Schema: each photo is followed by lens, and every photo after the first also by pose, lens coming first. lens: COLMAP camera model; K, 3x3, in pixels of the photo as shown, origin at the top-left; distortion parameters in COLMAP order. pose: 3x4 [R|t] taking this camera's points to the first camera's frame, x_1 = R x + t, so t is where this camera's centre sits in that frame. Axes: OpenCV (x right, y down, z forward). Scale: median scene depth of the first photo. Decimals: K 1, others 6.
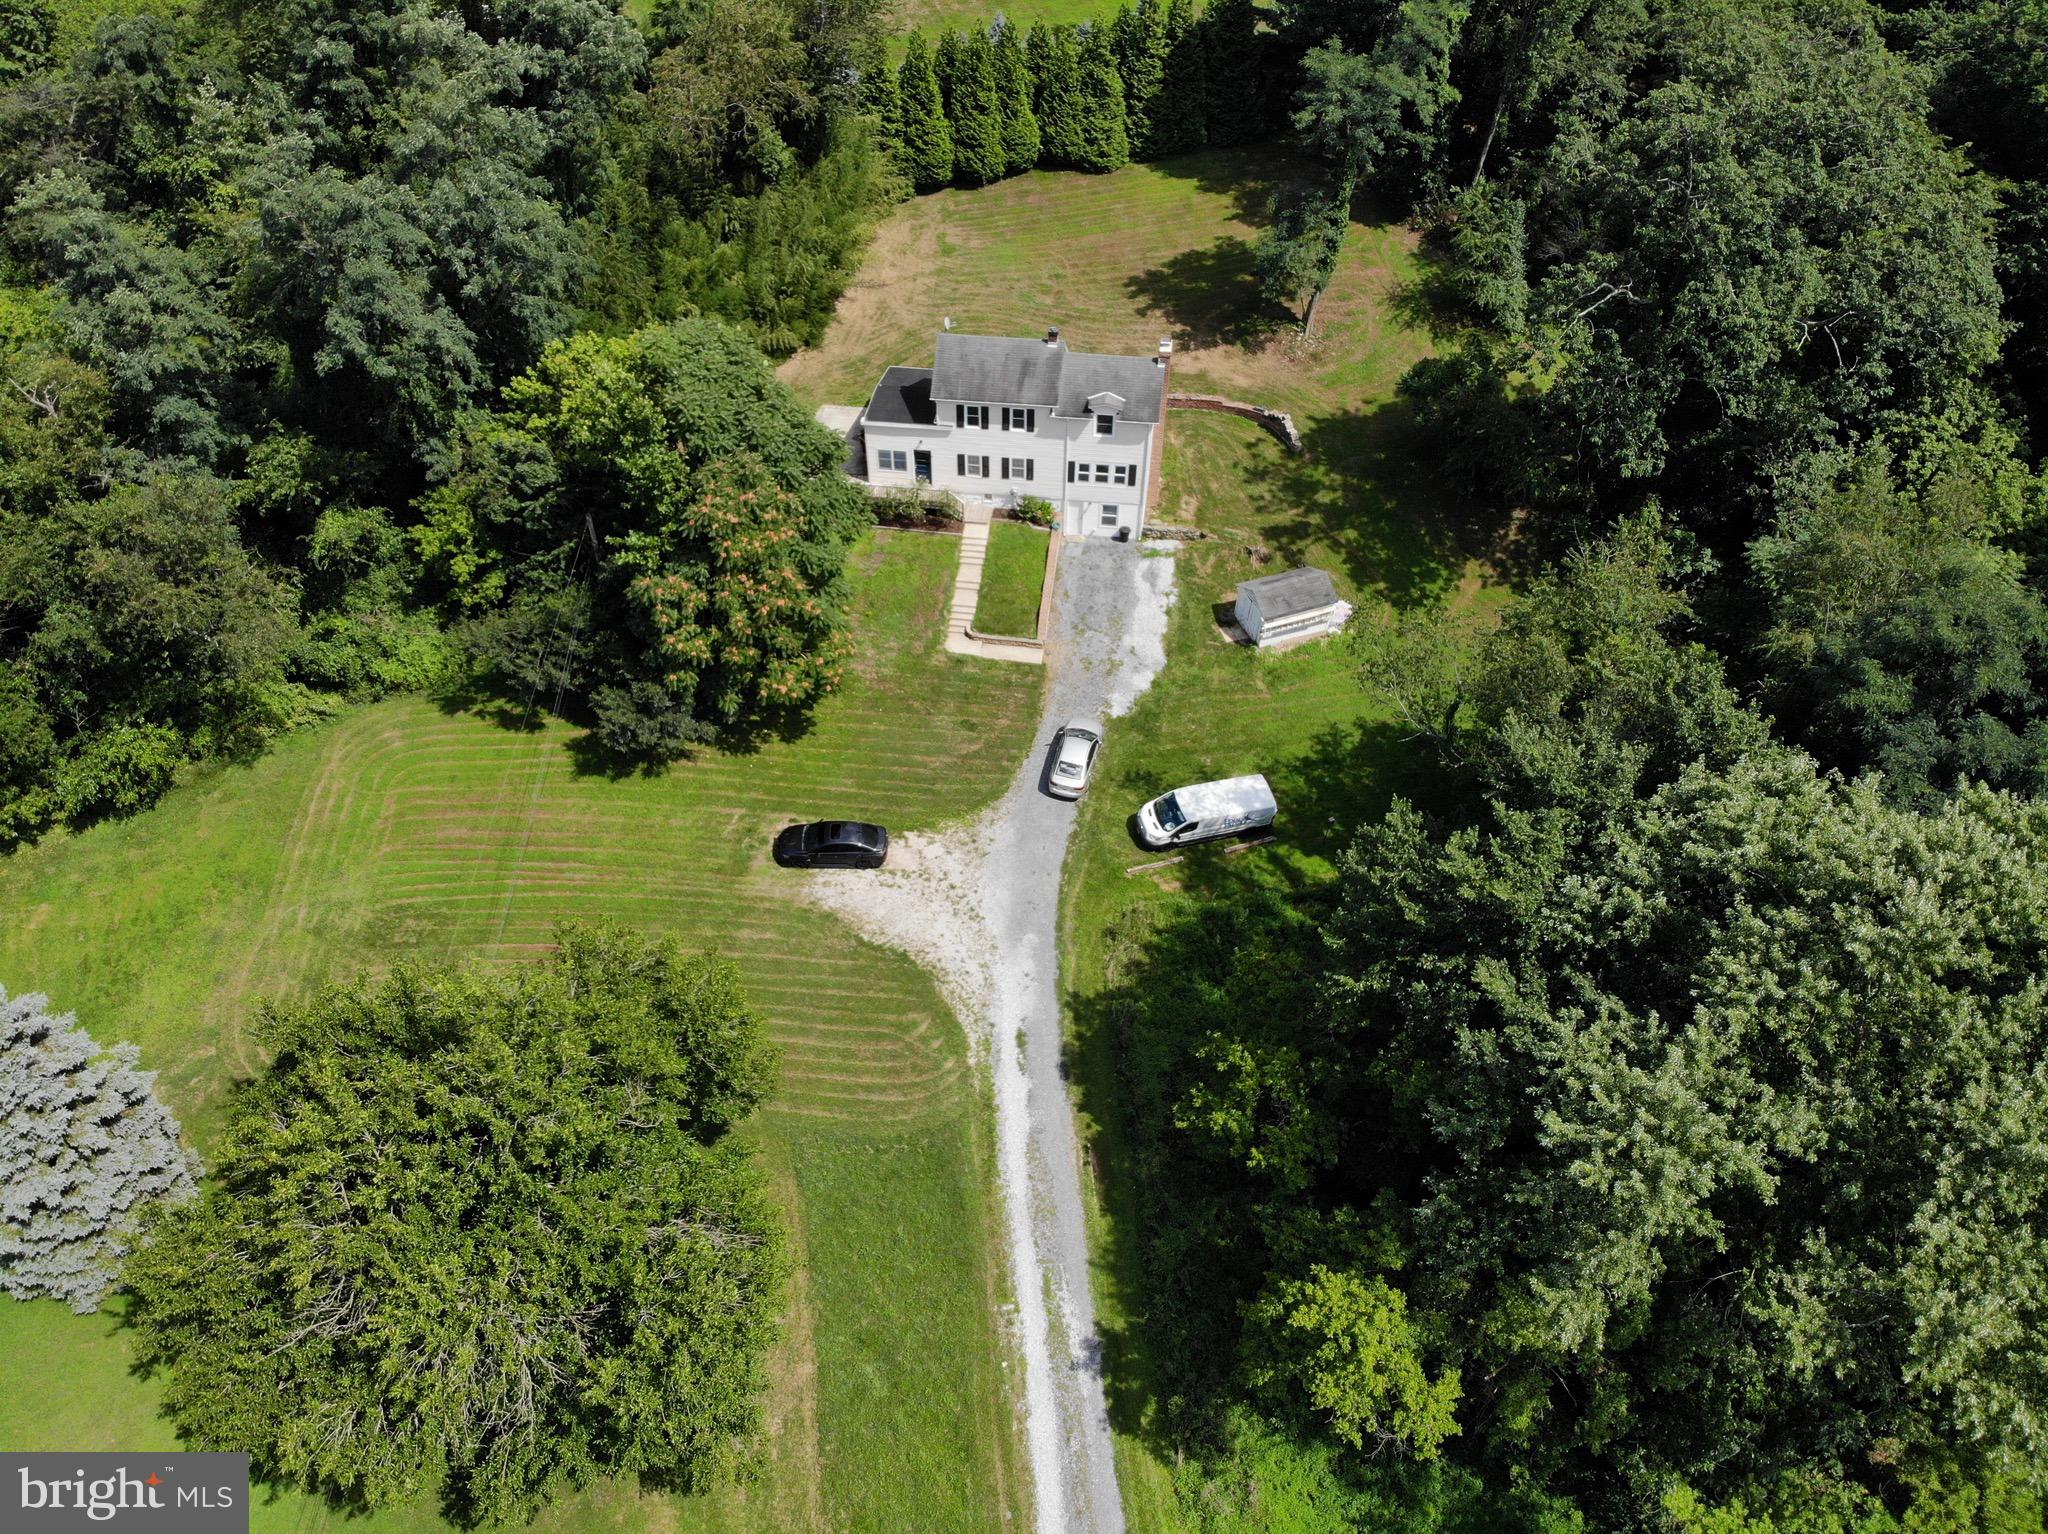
lens RADIAL K [[1665.7, 0, 1027.6], [0, 1665.7, 815.7], [0, 0, 1]] dist [0.108781, -0.298526]
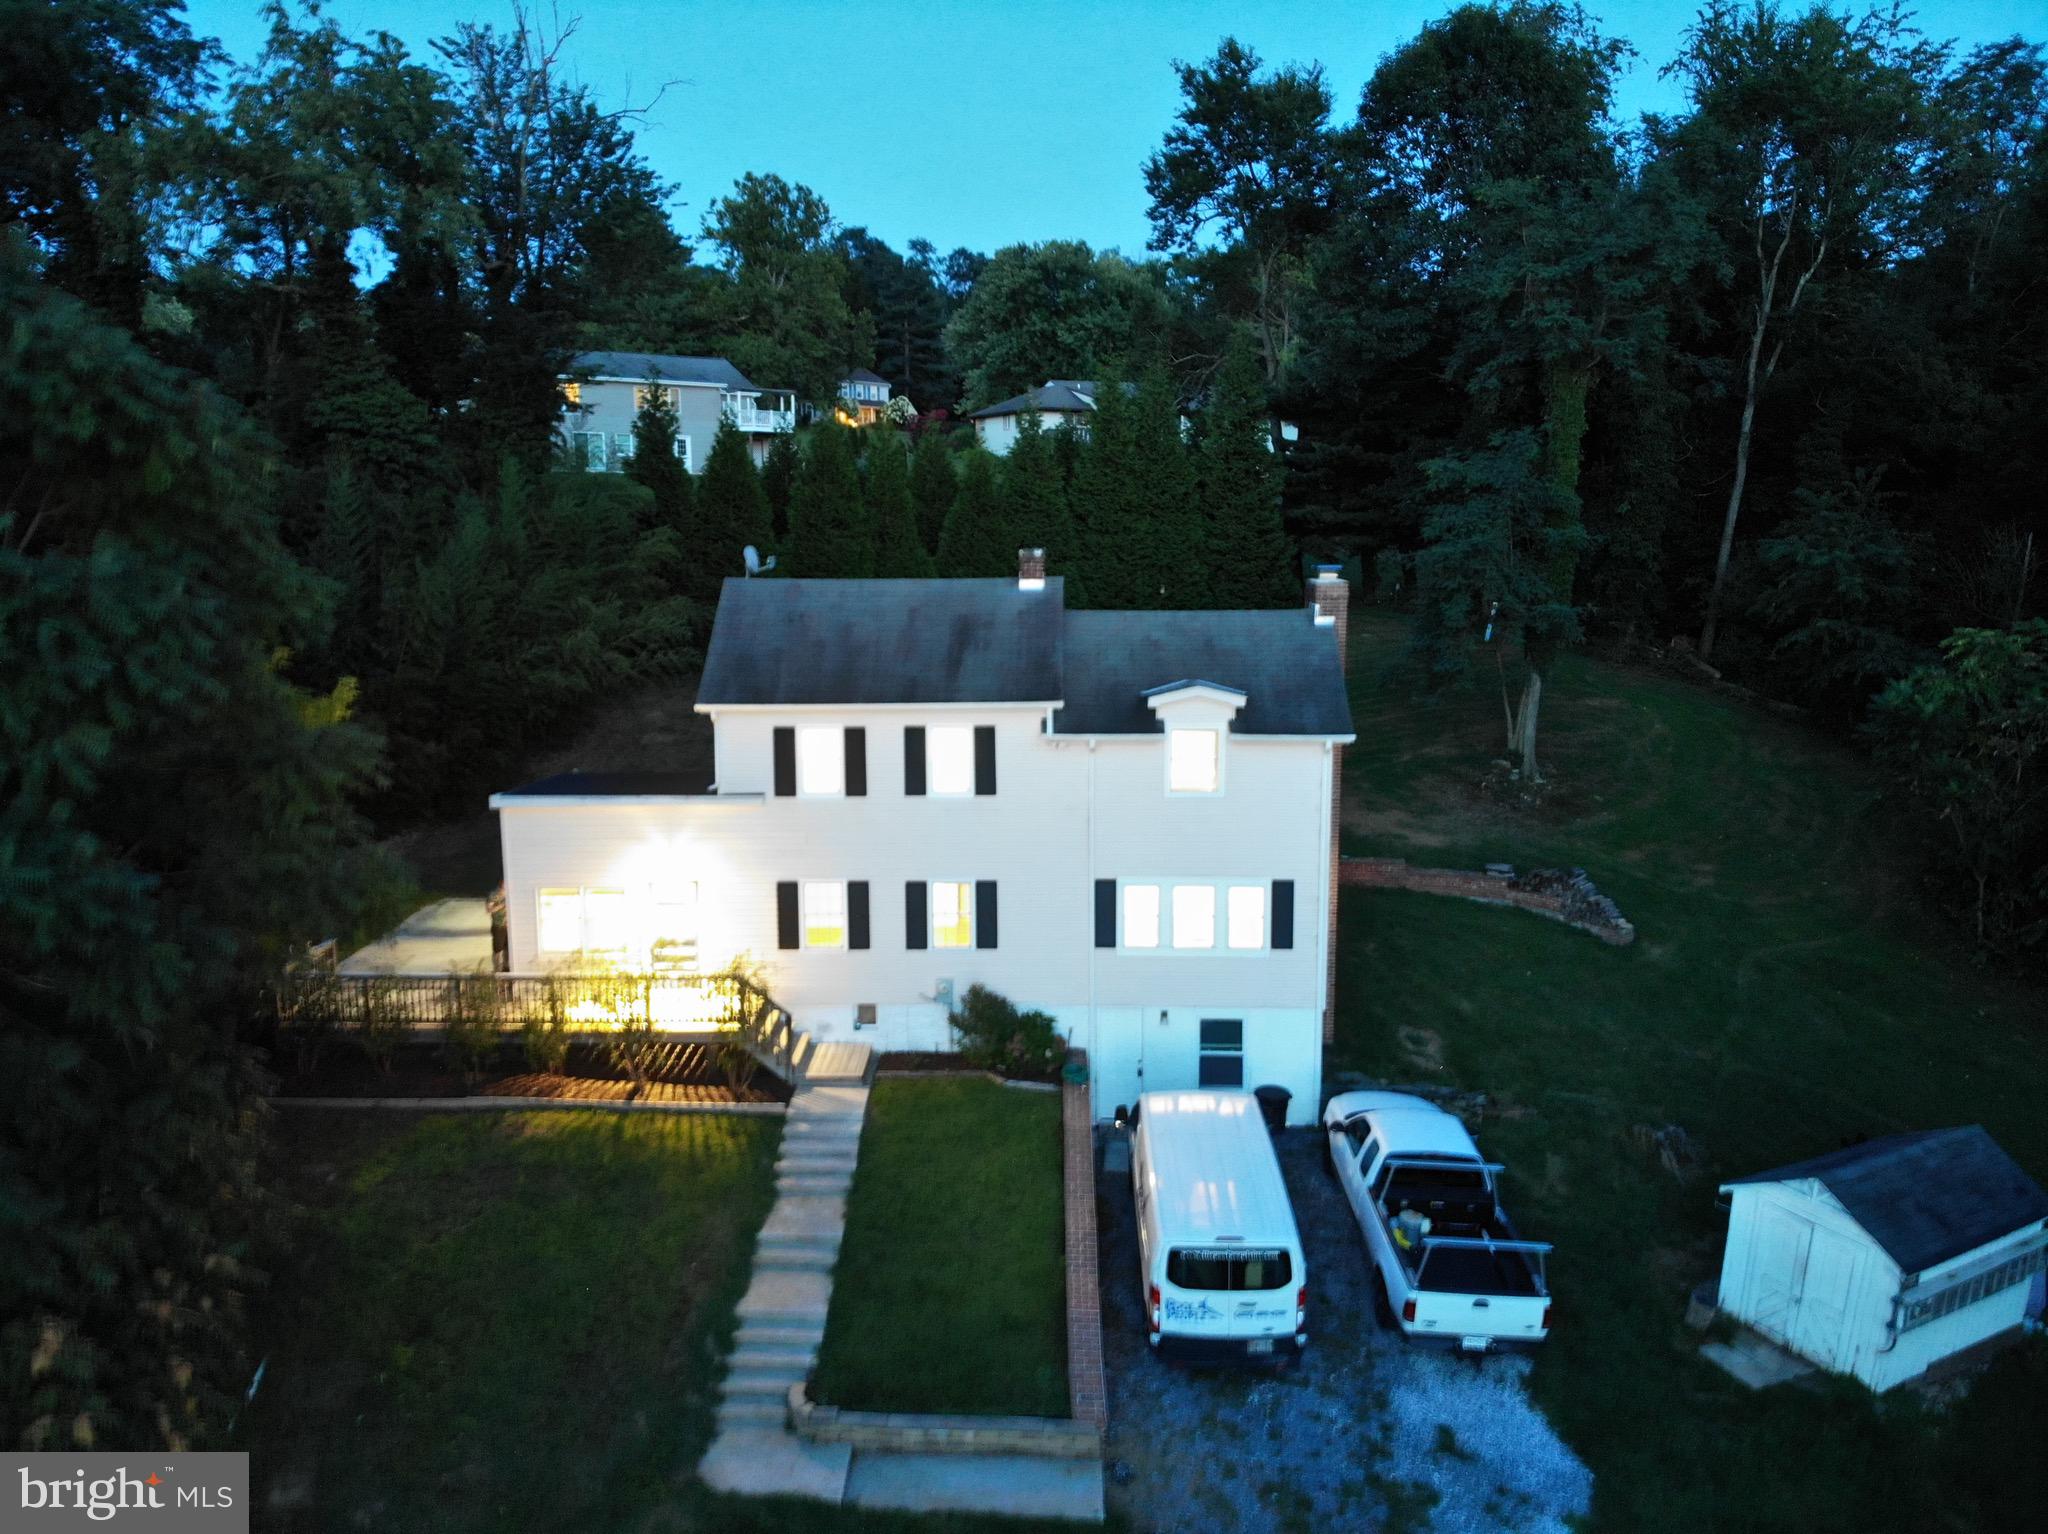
lens RADIAL K [[1647.0, 0, 1033.9], [0, 1647.0, 619.2], [0, 0, 1]] dist [0.227584, -0.374435]
pose [[0.994890, -0.029551, 0.096539, -0.033202], [0.082743, 0.786564, -0.611940, -0.066596], [-0.057851, 0.616801, 0.784991, 1.098027]]
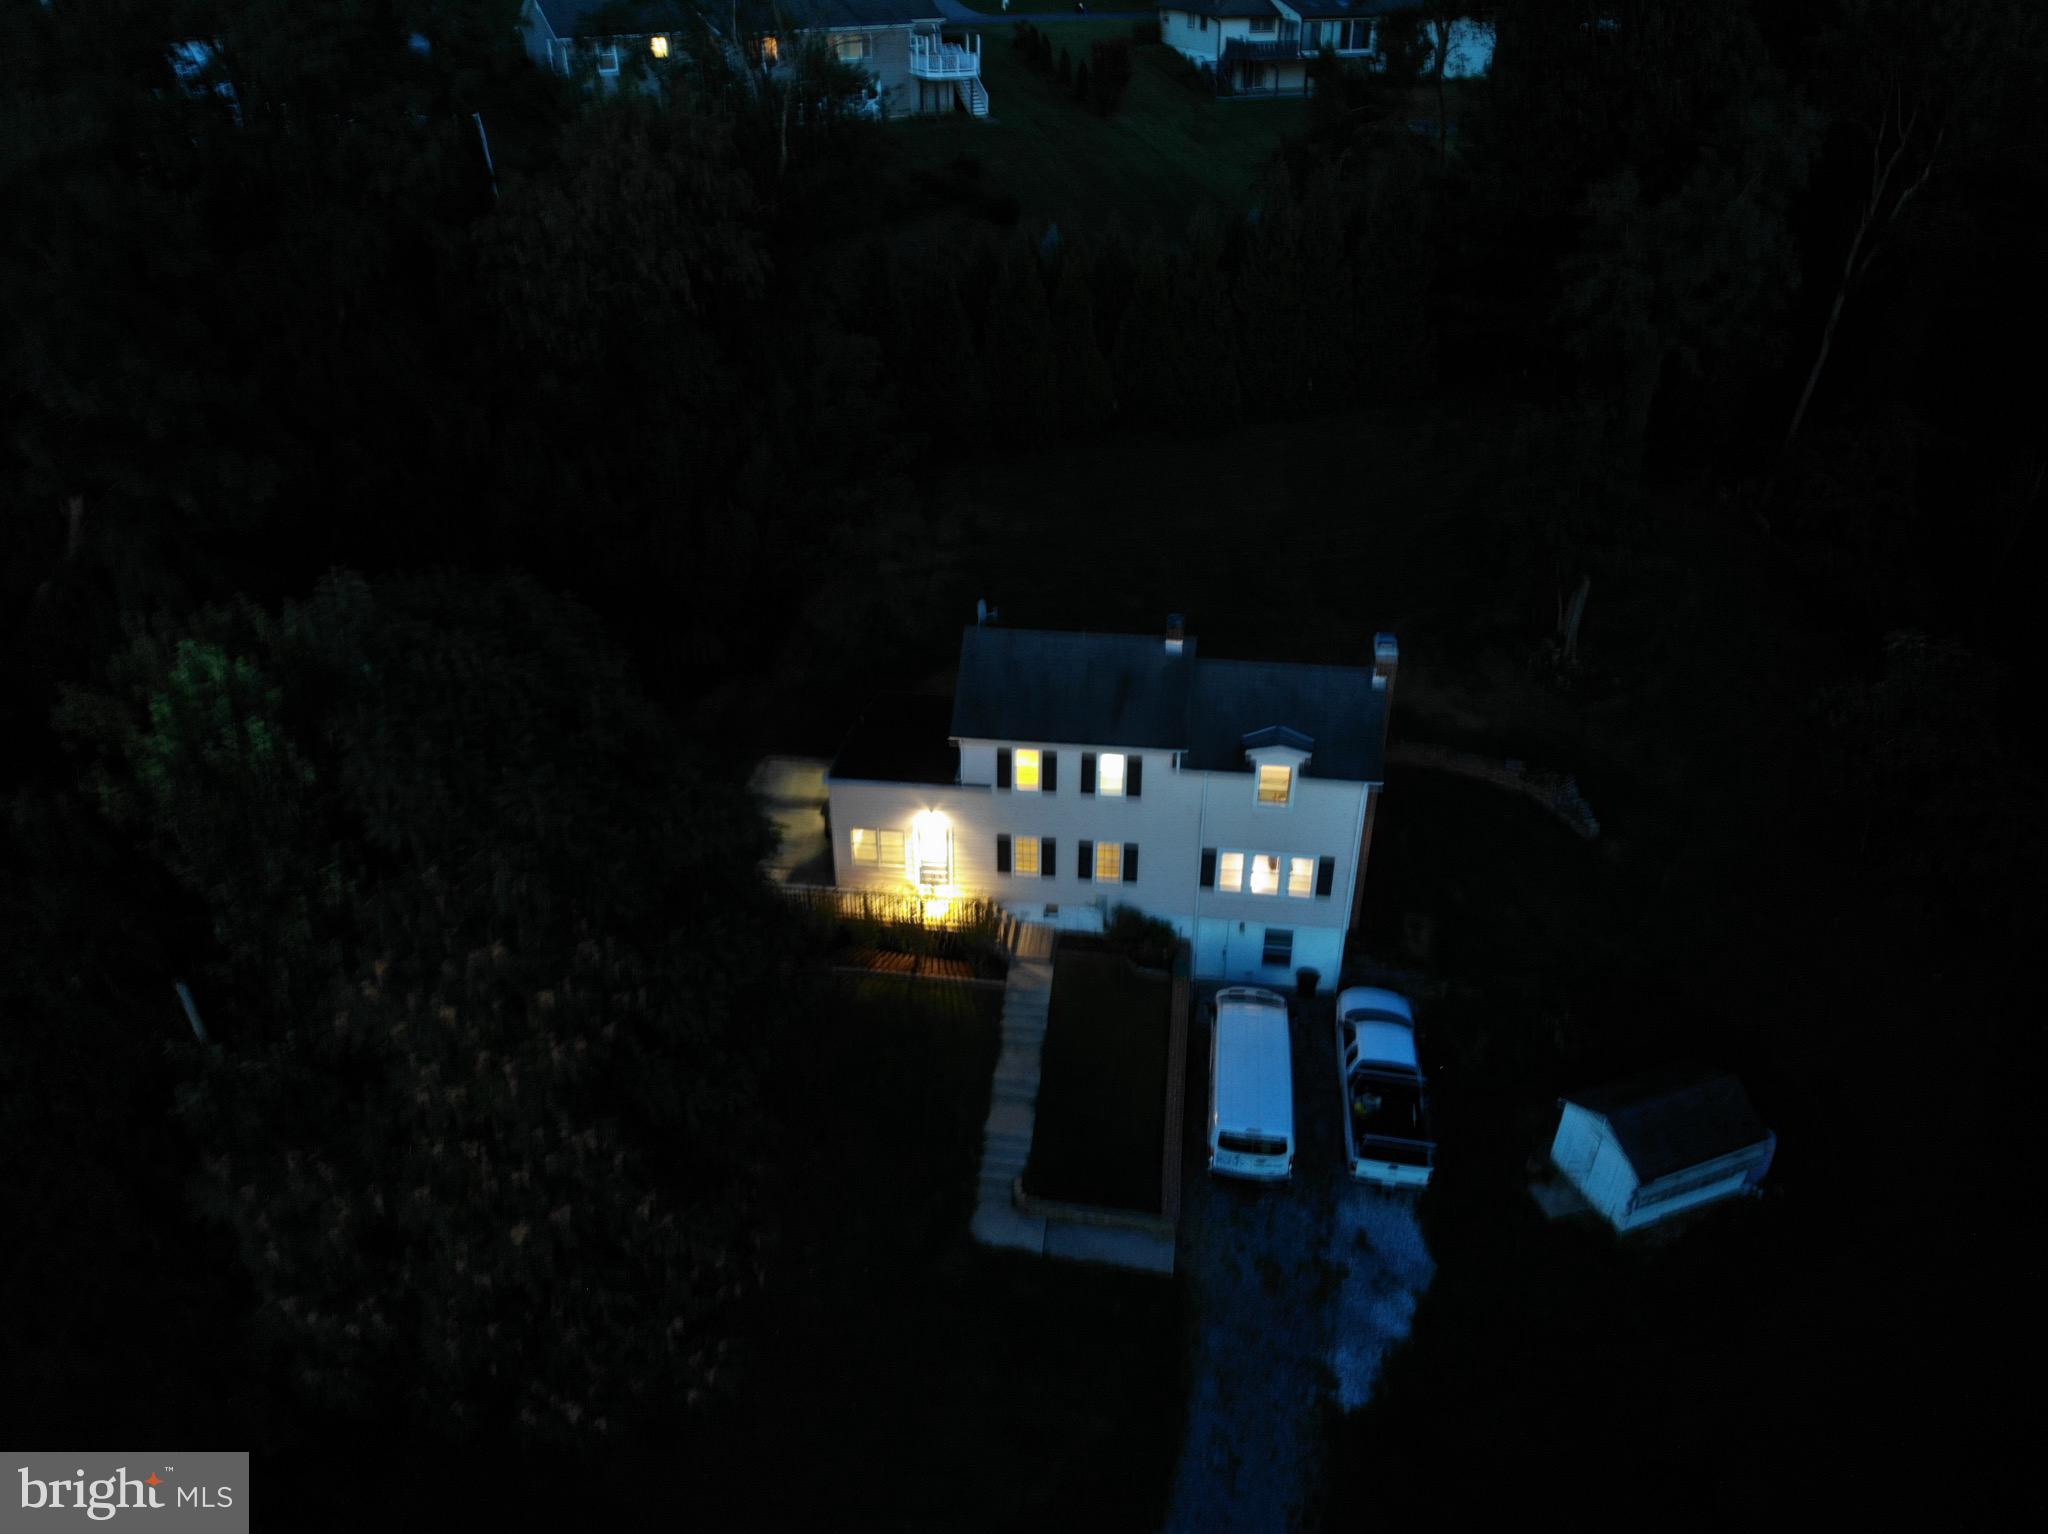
lens RADIAL K [[1688.8, 0, 1009.0], [0, 1688.8, 677.2], [0, 0, 1]] dist [0.219949, -0.424905]
pose [[0.999845, 0.002027, -0.017476, -0.046312], [-0.007092, 0.955503, -0.294895, -0.162699], [0.016100, 0.294973, 0.955370, 0.722317]]
